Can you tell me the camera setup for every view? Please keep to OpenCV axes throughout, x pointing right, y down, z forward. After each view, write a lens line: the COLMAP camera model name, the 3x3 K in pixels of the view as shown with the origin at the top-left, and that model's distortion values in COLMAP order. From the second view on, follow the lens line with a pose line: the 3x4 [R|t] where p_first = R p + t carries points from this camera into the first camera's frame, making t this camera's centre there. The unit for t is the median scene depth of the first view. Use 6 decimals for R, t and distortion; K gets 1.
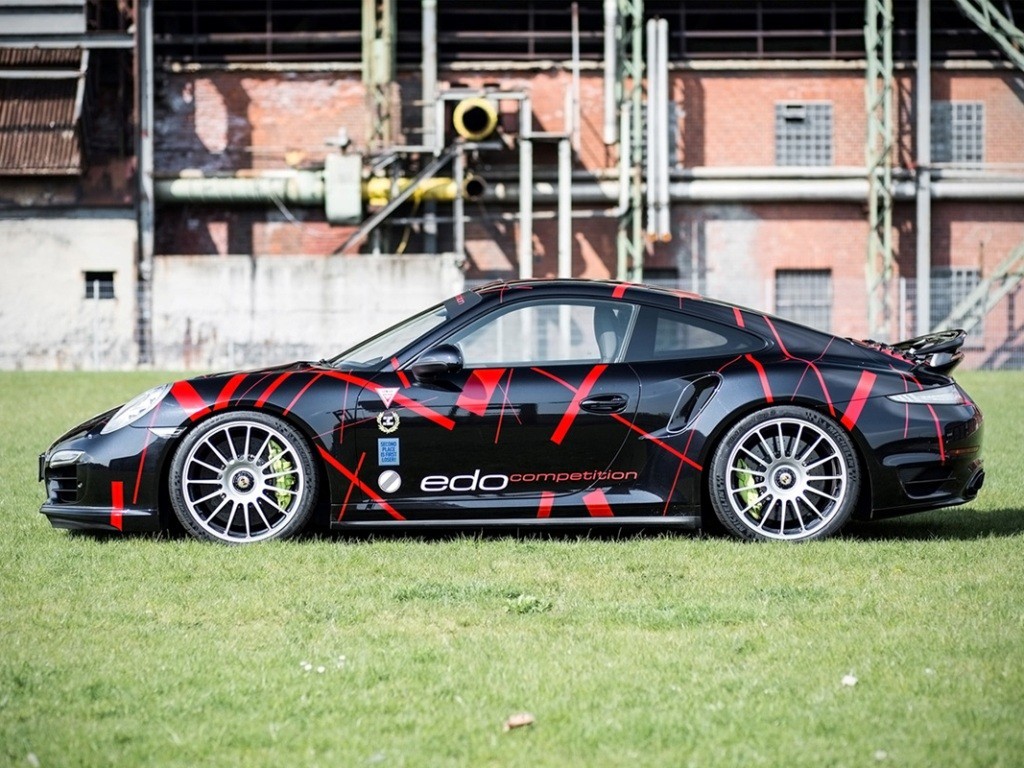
lens RADIAL K [[2427.7, 0, 510.8], [0, 2427.7, 384.5], [0, 0, 1]] dist [-0.150413, 0.000000]
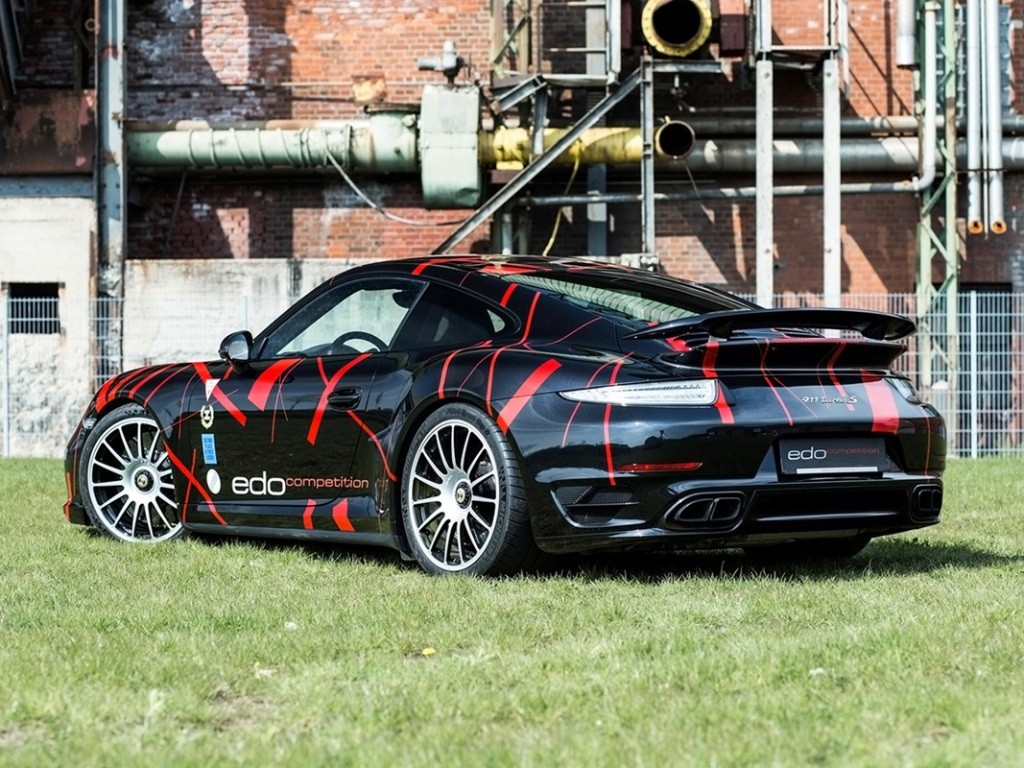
lens RADIAL K [[2427.7, 0, 522.7], [0, 2427.7, 381.8], [0, 0, 1]] dist [-0.150413, 0.000000]
pose [[0.998893, 0.001114, -0.047022, -0.023676], [-0.001945, 0.999843, -0.017639, -0.013148], [0.046995, 0.017711, 0.998738, 0.415867]]
